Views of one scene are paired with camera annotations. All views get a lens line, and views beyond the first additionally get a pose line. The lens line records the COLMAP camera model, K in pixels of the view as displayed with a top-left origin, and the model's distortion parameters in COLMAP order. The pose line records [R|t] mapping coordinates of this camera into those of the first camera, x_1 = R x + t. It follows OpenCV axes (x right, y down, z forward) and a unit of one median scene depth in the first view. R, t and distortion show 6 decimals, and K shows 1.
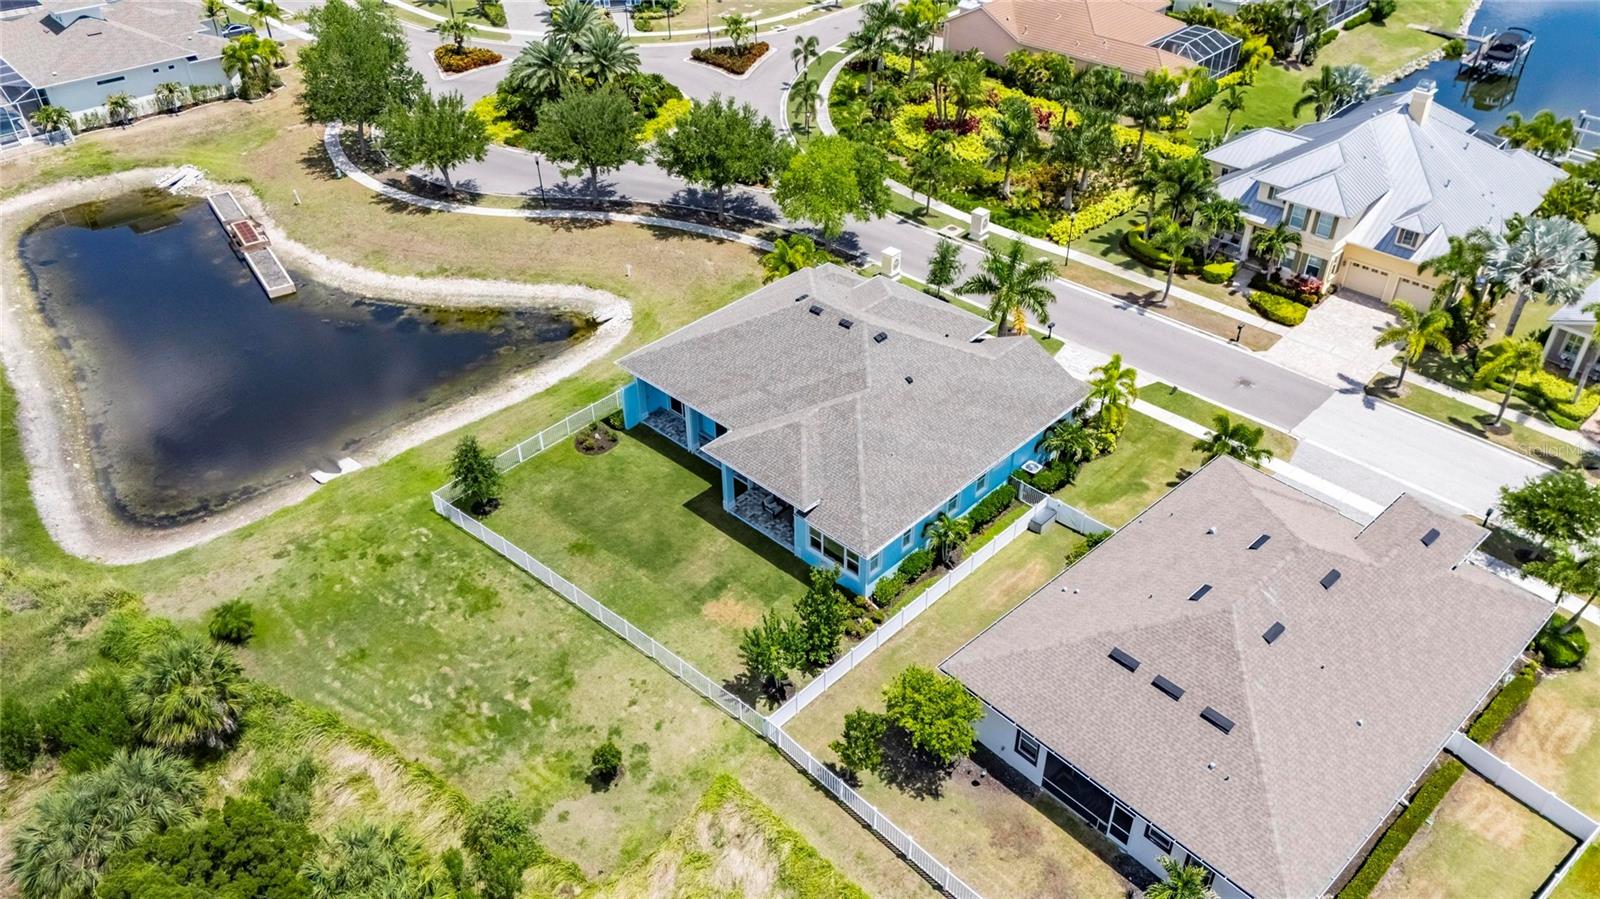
lens RADIAL K [[1171.2, 0, 802.2], [0, 1171.2, 451.7], [0, 0, 1]] dist [0.064687, -0.063732]
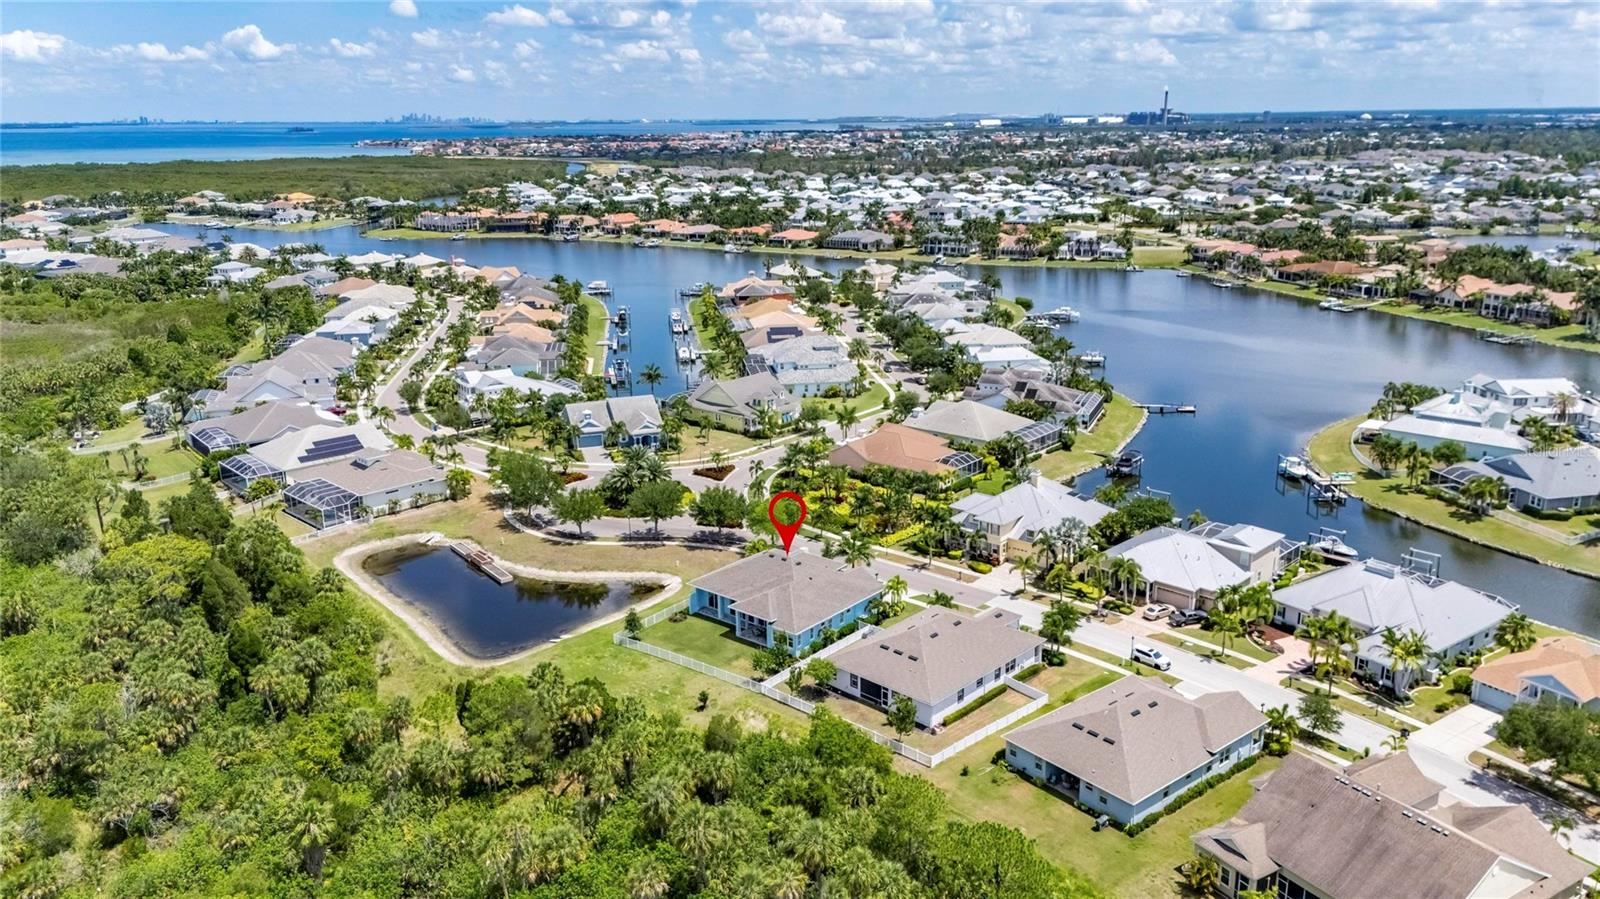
lens RADIAL K [[1171.2, 0, 802.2], [0, 1171.2, 451.7], [0, 0, 1]] dist [0.064687, -0.063732]
pose [[0.997758, -0.022221, 0.063132, -0.050258], [0.043296, 0.933618, -0.355644, 0.371861], [-0.051039, 0.357580, 0.932487, -0.923798]]
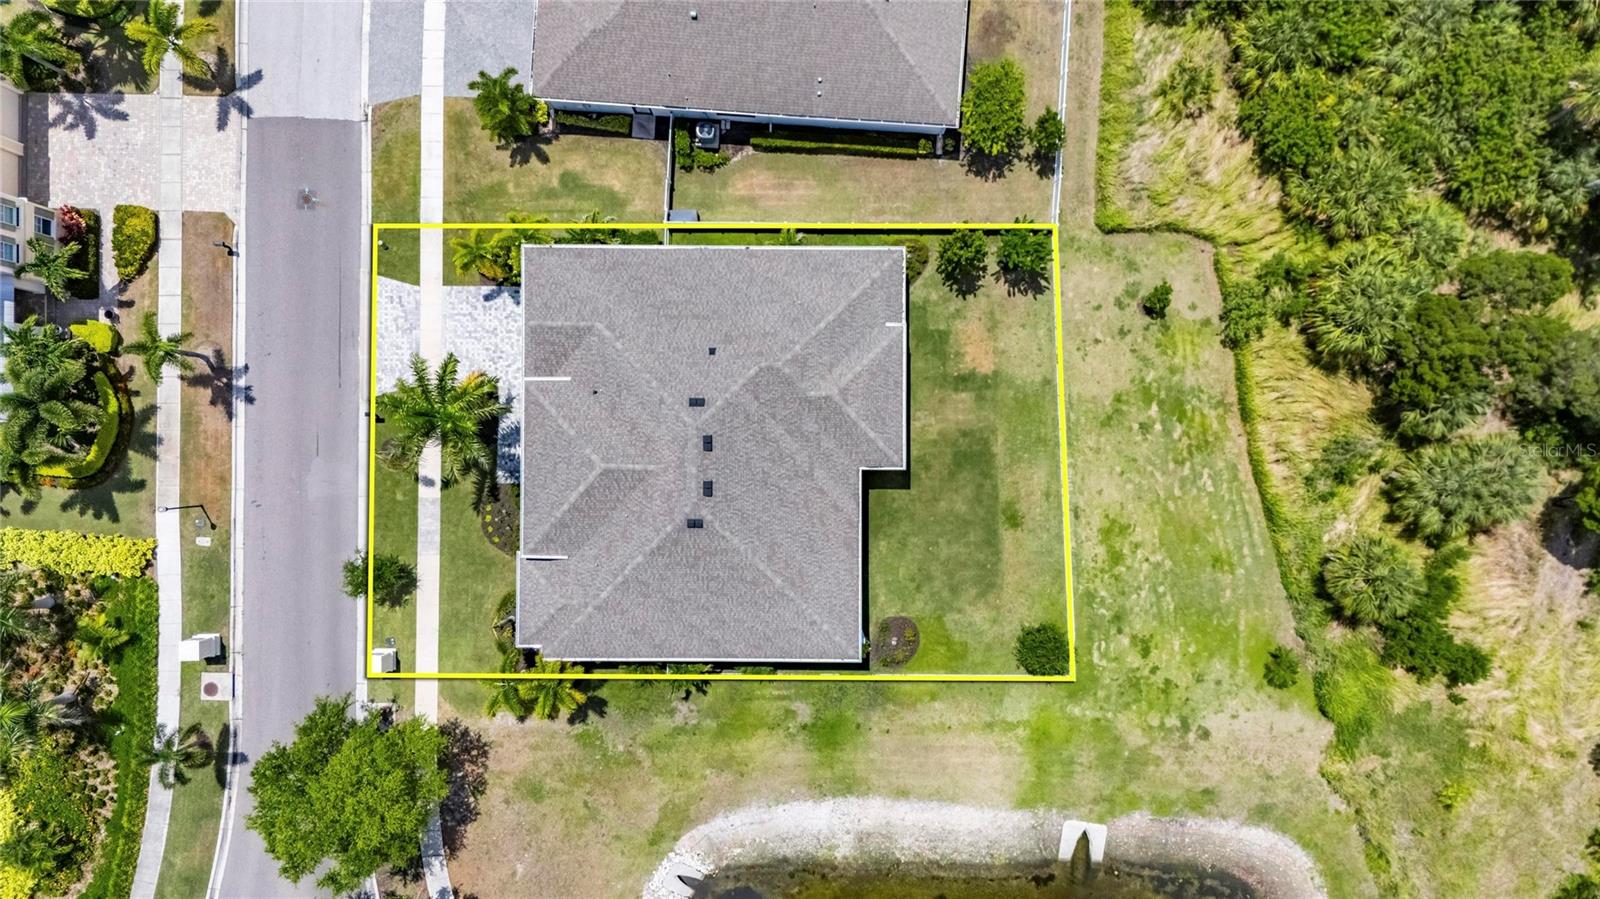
lens RADIAL K [[1171.2, 0, 802.2], [0, 1171.2, 451.7], [0, 0, 1]] dist [0.064687, -0.063732]
pose [[-0.686997, -0.726550, 0.012639, -0.018521], [0.440963, -0.403006, 0.801958, -0.524360], [-0.577569, 0.556516, 0.597246, 0.286436]]
